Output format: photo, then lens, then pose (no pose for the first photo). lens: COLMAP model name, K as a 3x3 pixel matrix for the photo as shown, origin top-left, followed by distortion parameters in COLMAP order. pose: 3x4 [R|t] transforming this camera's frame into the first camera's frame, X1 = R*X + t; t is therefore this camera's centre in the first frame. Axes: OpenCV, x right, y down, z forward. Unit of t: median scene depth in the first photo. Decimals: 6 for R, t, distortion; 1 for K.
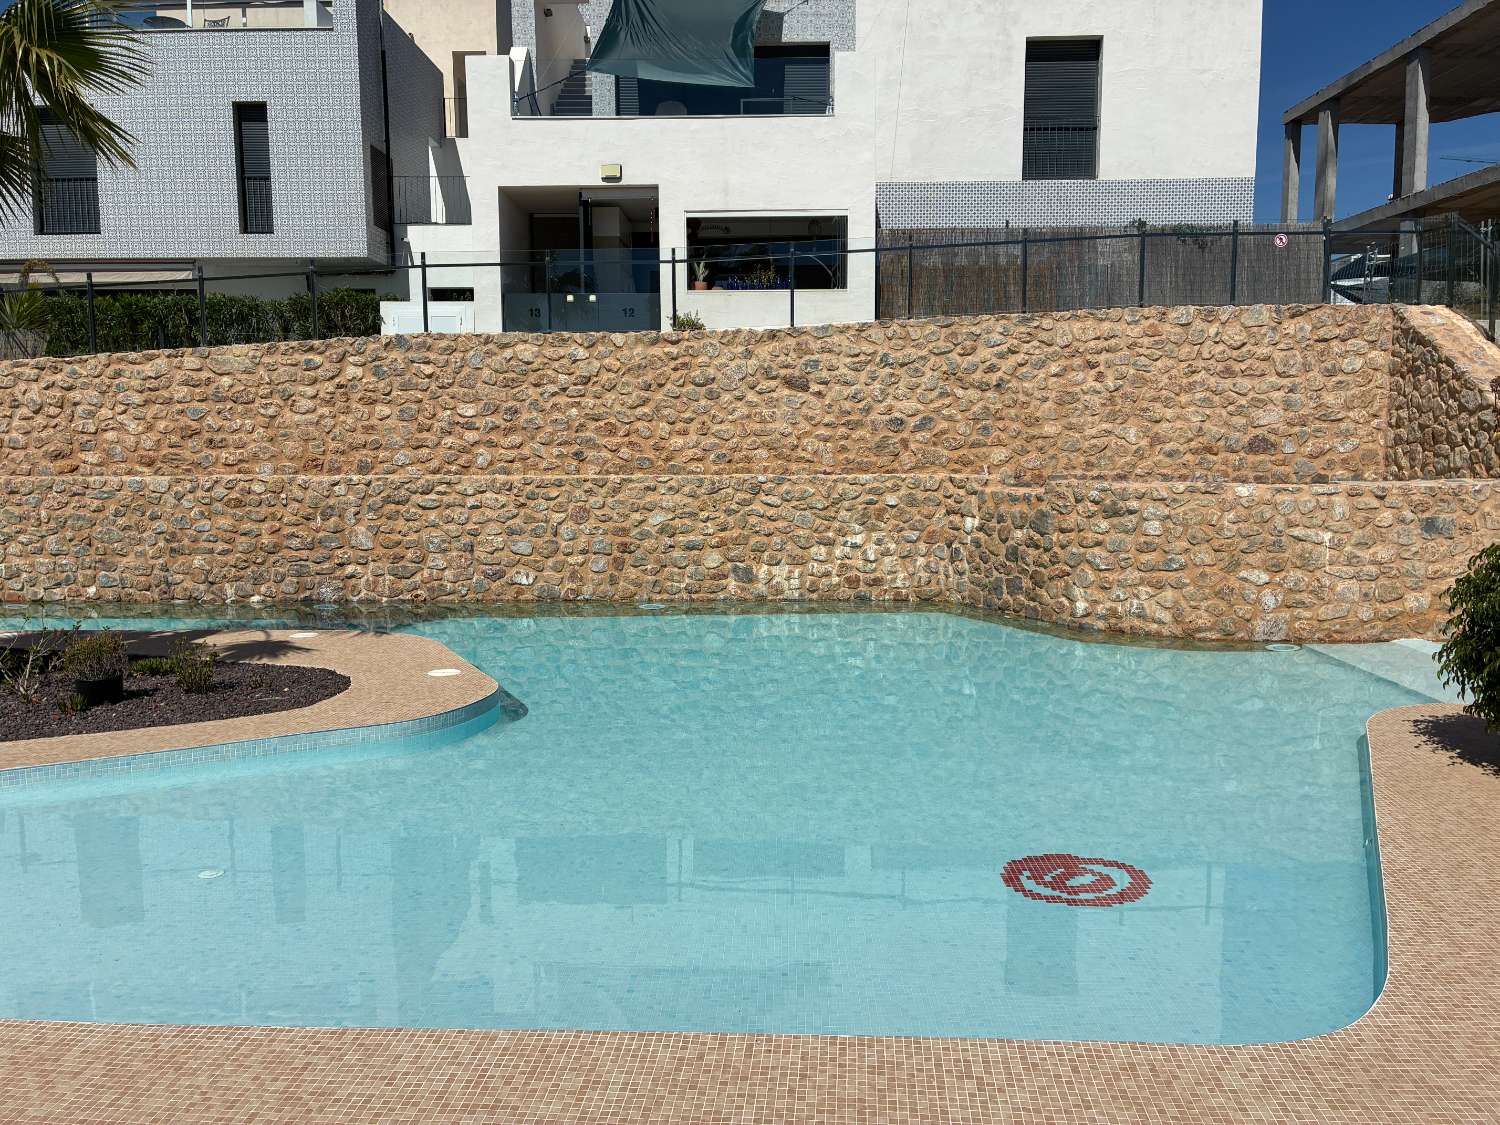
lens RADIAL K [[1142.2, 0, 748.4], [0, 1142.2, 560.2], [0, 0, 1]] dist [0.060743, -0.066407]
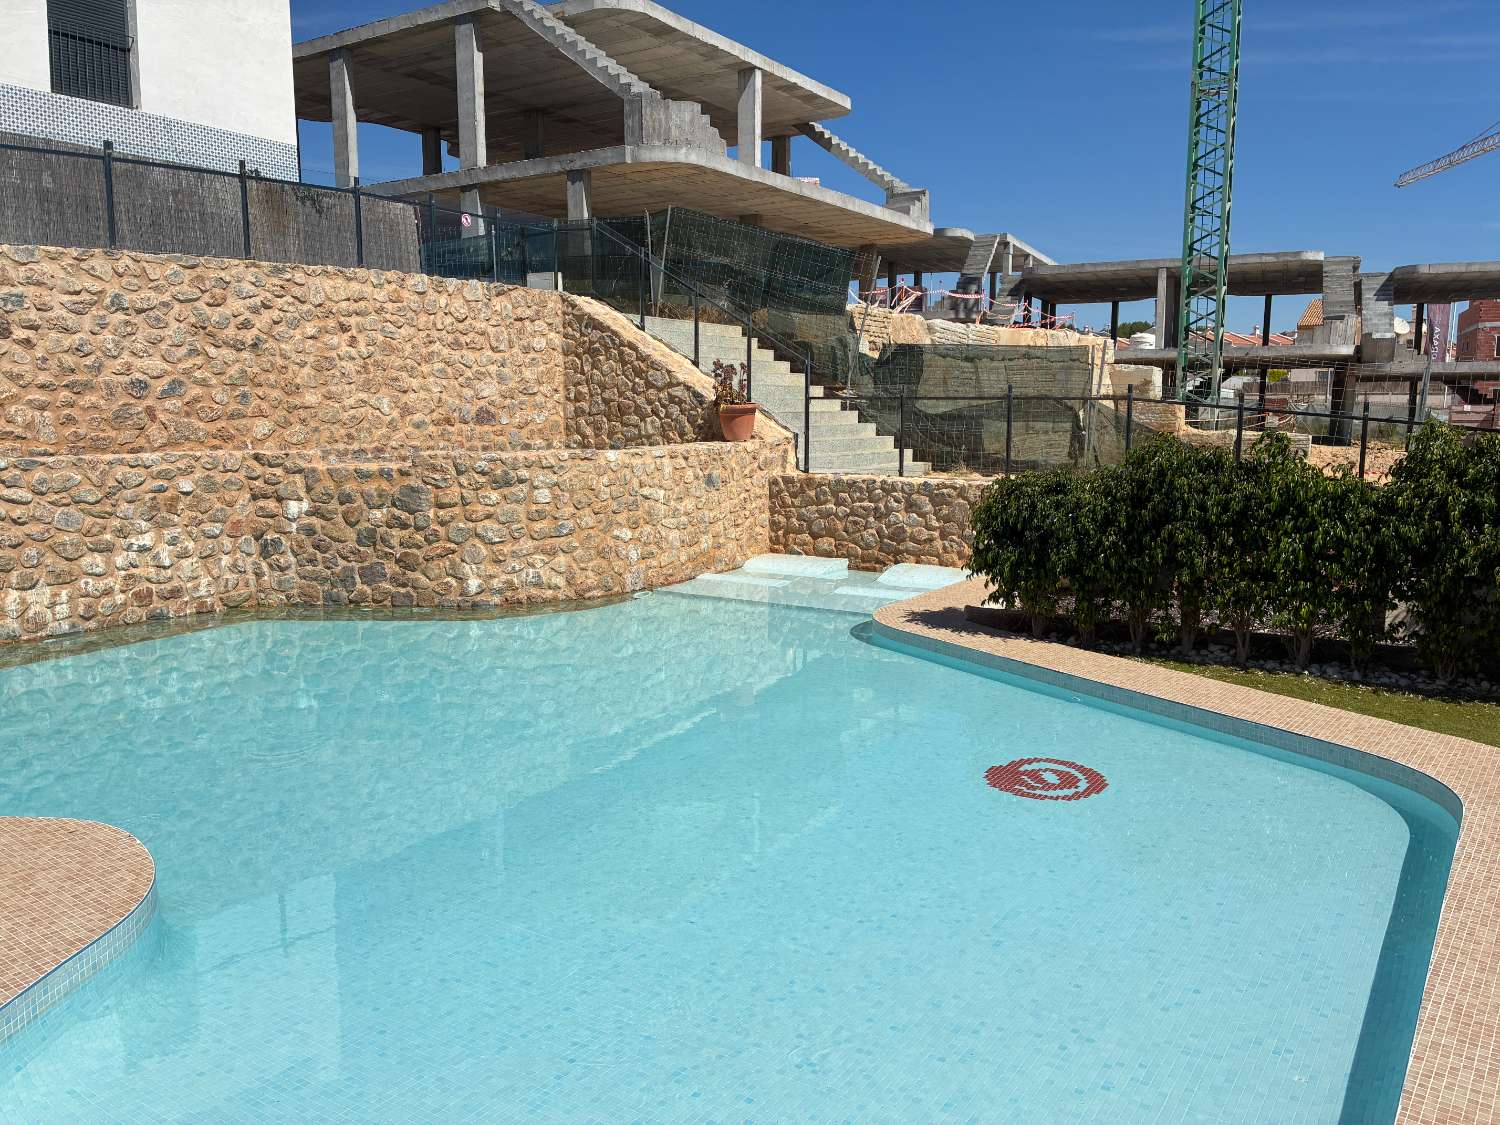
lens RADIAL K [[1142.2, 0, 748.4], [0, 1142.2, 560.2], [0, 0, 1]] dist [0.060743, -0.066407]
pose [[0.527438, -0.108214, 0.842674, -0.325084], [0.095209, 0.993136, 0.067944, -0.018411], [-0.844242, 0.044394, 0.534121, 0.249965]]
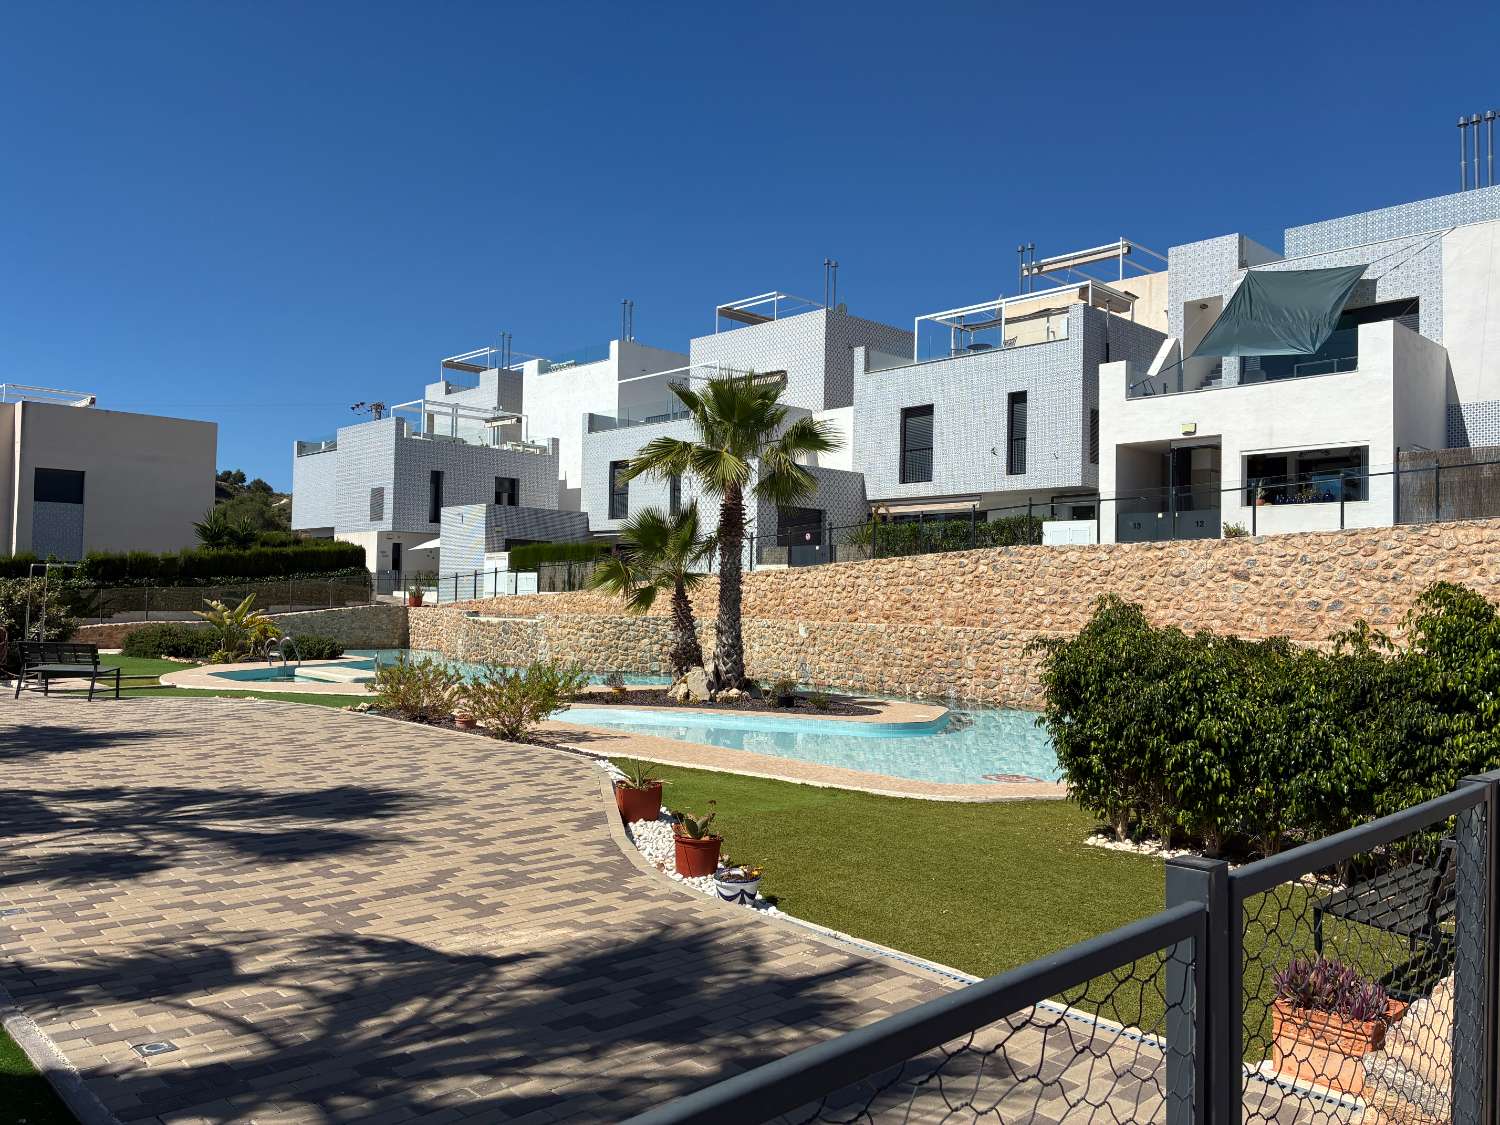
lens RADIAL K [[1142.2, 0, 748.4], [0, 1142.2, 560.2], [0, 0, 1]] dist [0.060743, -0.066407]
pose [[0.702877, -0.005456, -0.711290, 0.647440], [-0.104733, 0.988278, -0.111075, 0.053347], [0.703559, 0.152568, 0.694067, -0.454303]]
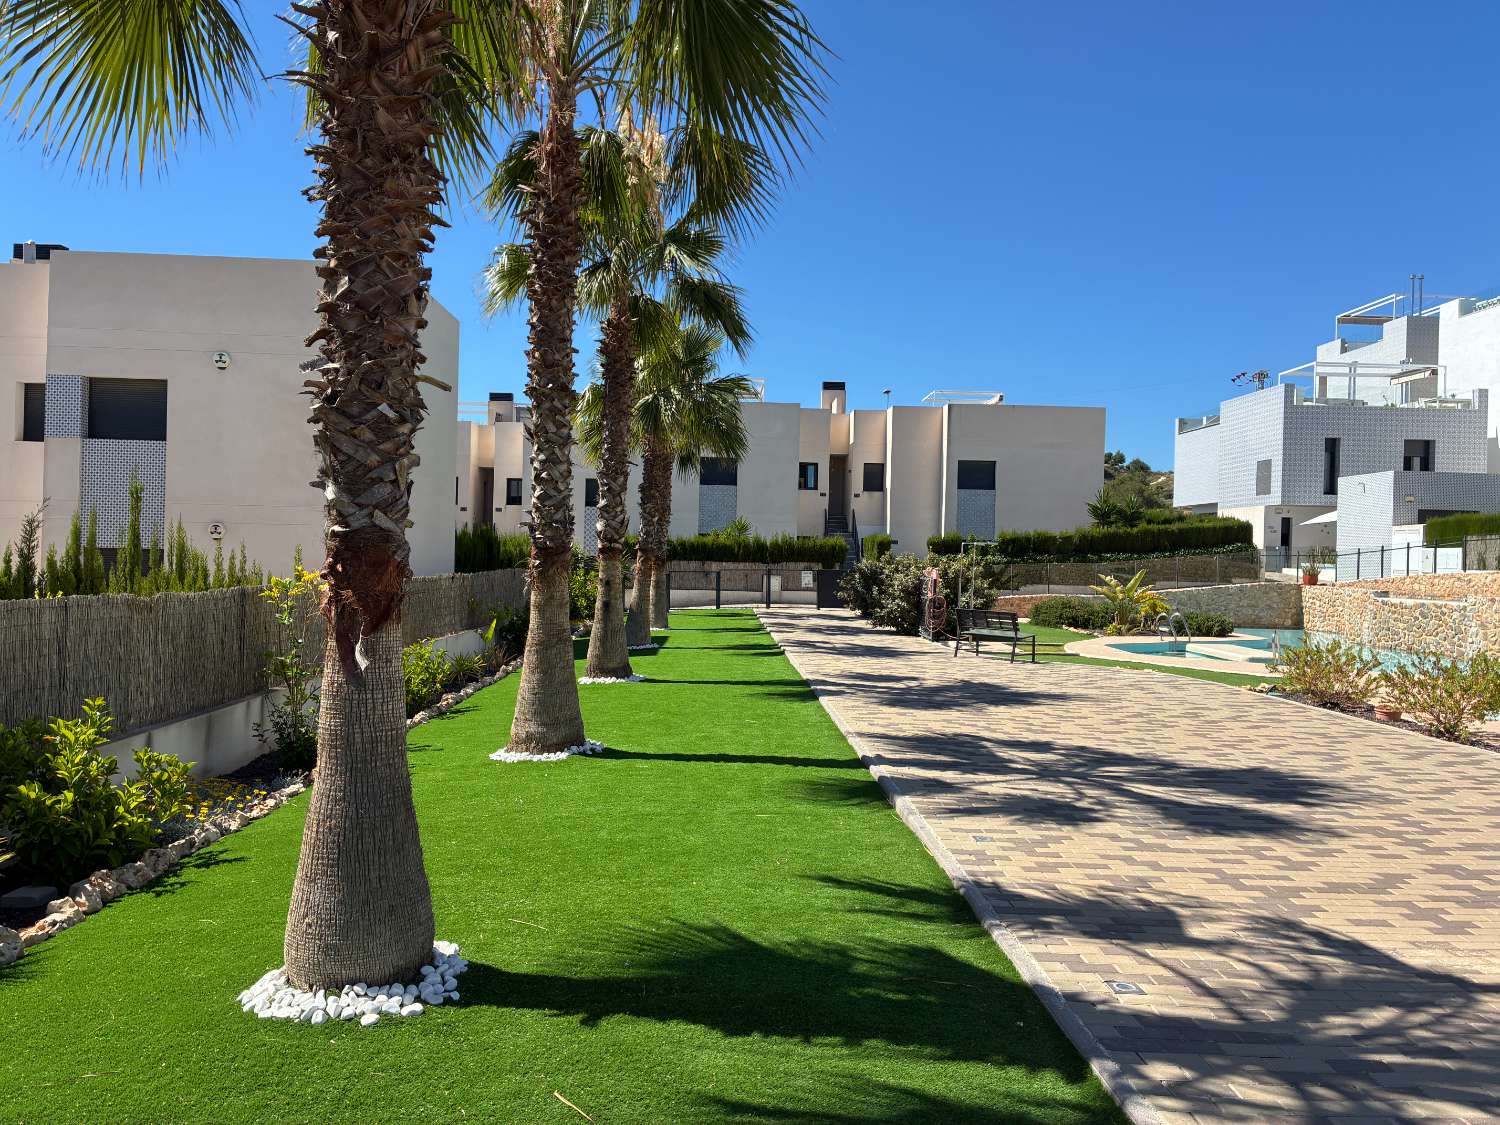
lens RADIAL K [[1142.2, 0, 748.4], [0, 1142.2, 560.2], [0, 0, 1]] dist [0.060743, -0.066407]
pose [[0.051414, 0.009322, -0.998634, 0.639970], [-0.140191, 0.990122, 0.002025, 0.057313], [0.988789, 0.139895, 0.052213, -0.474951]]
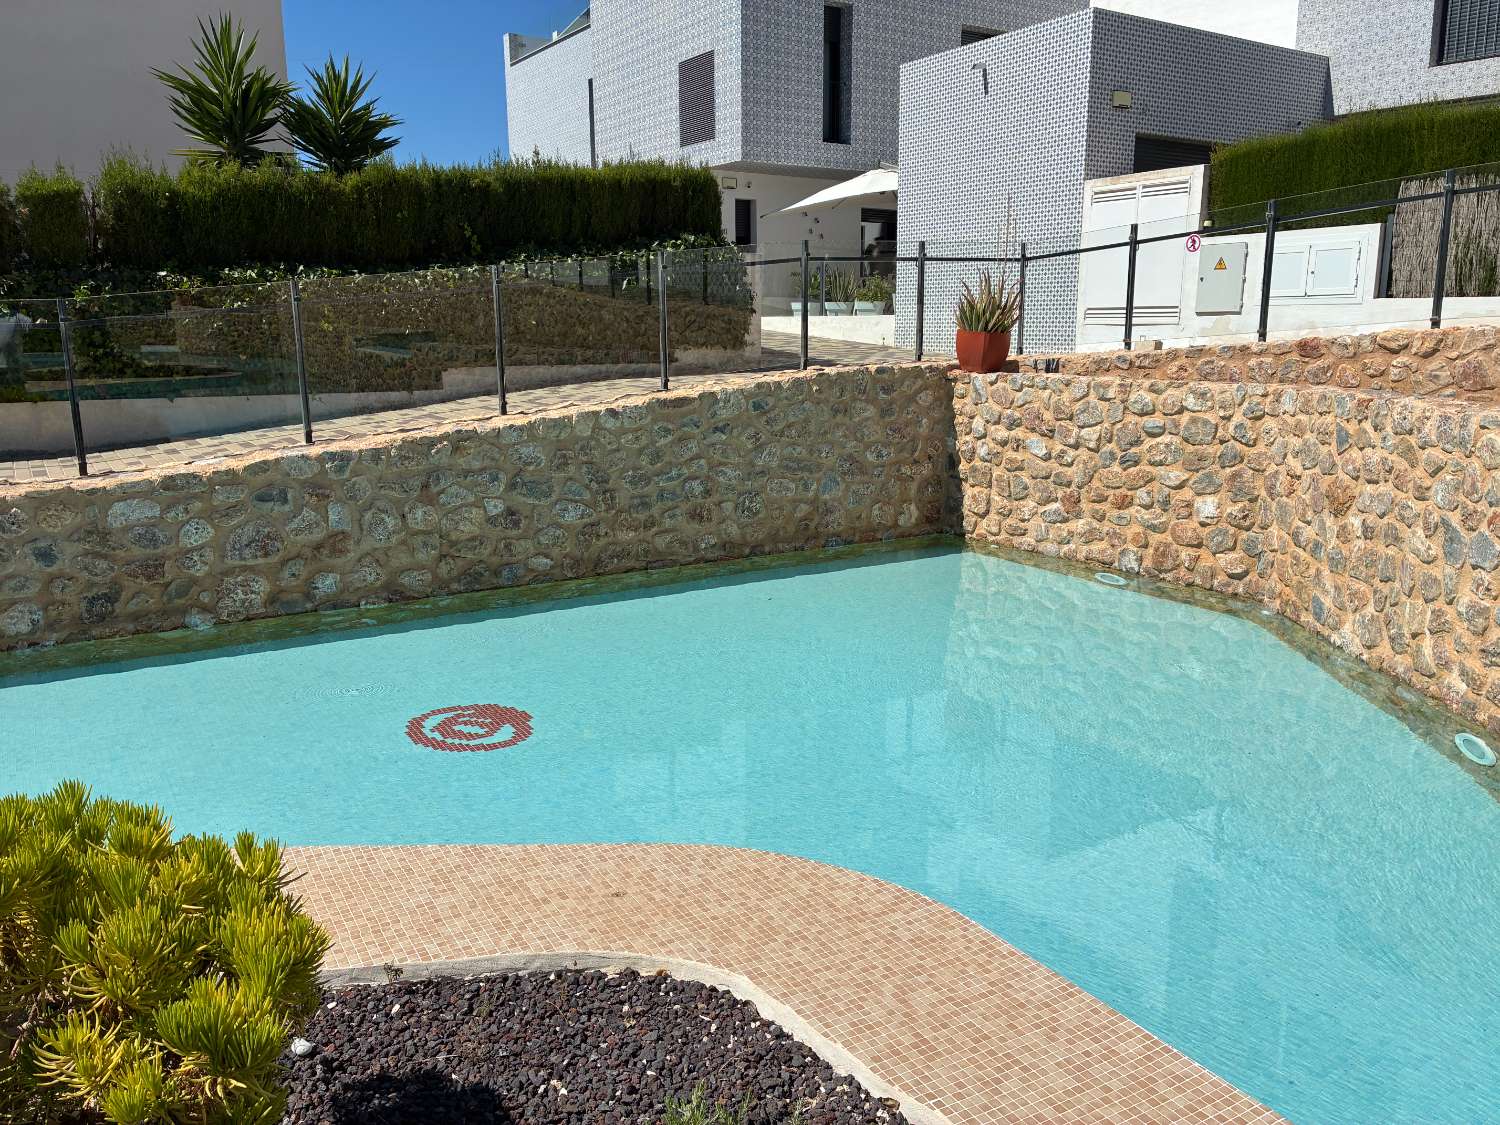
lens RADIAL K [[1148.4, 0, 761.6], [0, 1148.4, 559.2], [0, 0, 1]] dist [0.069530, -0.072720]
pose [[0.562845, 0.167842, -0.809342, -1.583960], [-0.096310, 0.985814, 0.137461, -0.038364], [0.820932, 0.000579, 0.571026, 0.505130]]
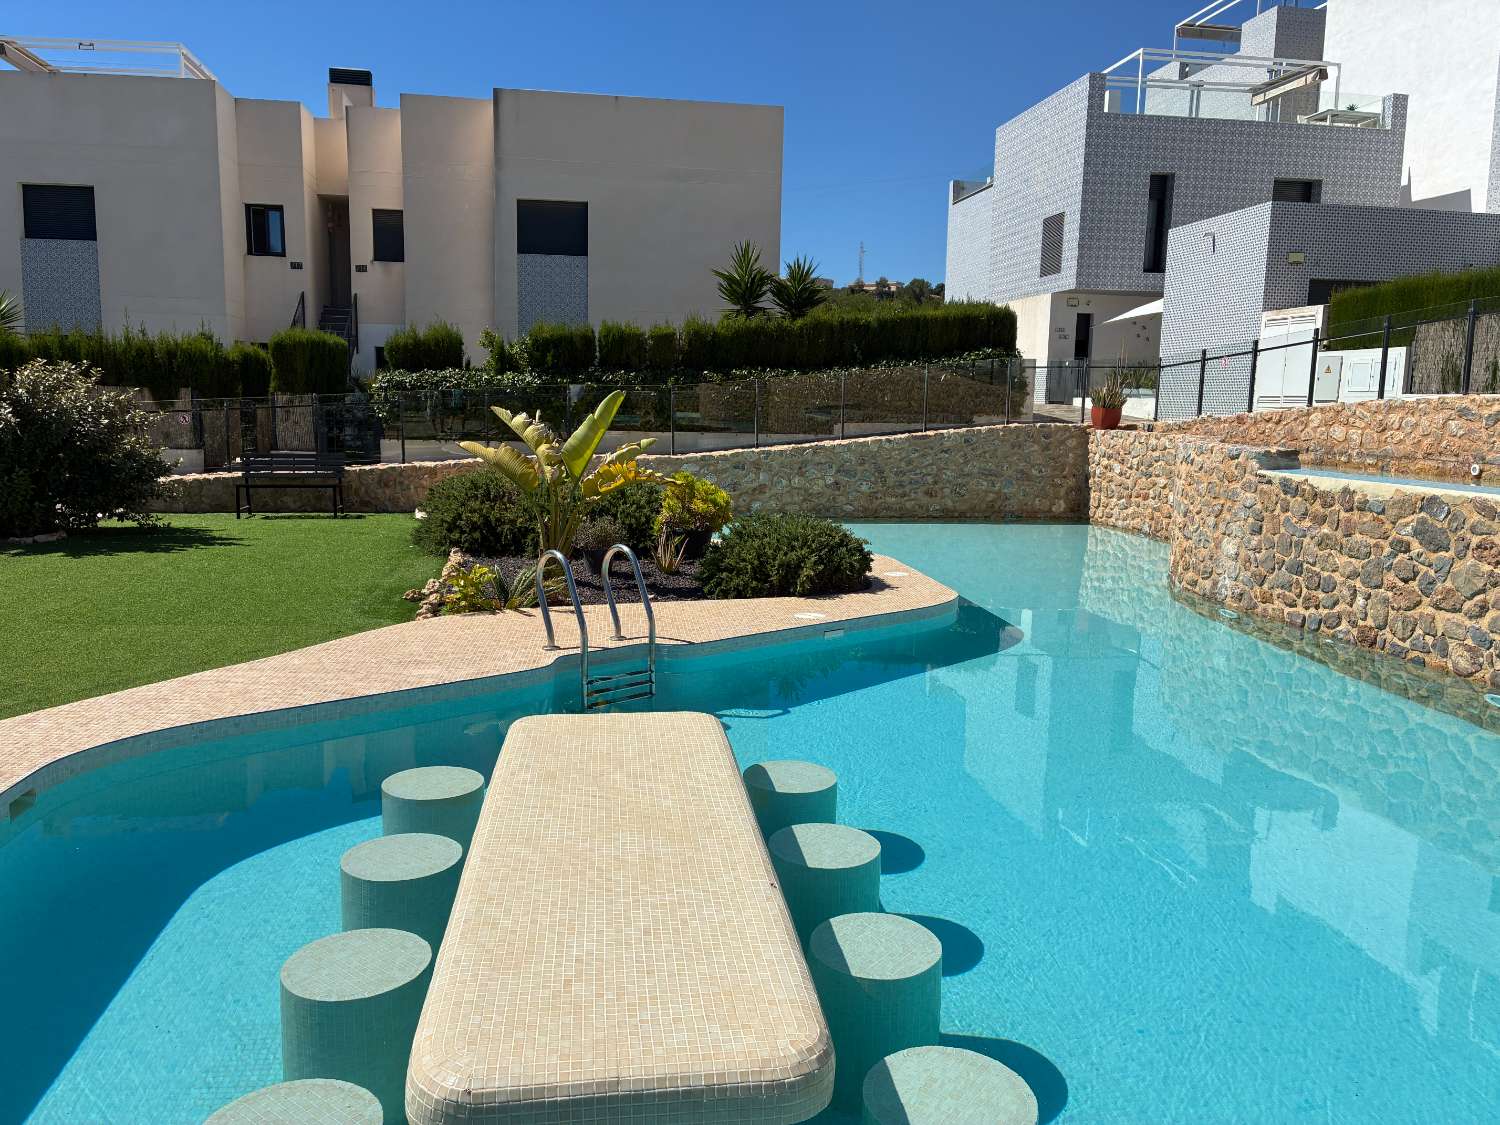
lens RADIAL K [[1142.2, 0, 748.4], [0, 1142.2, 560.2], [0, 0, 1]] dist [0.060743, -0.066407]
pose [[0.183141, 0.146353, -0.972132, -0.865287], [-0.134810, 0.983254, 0.122630, -0.026941], [0.973800, 0.108595, 0.199804, 0.387561]]
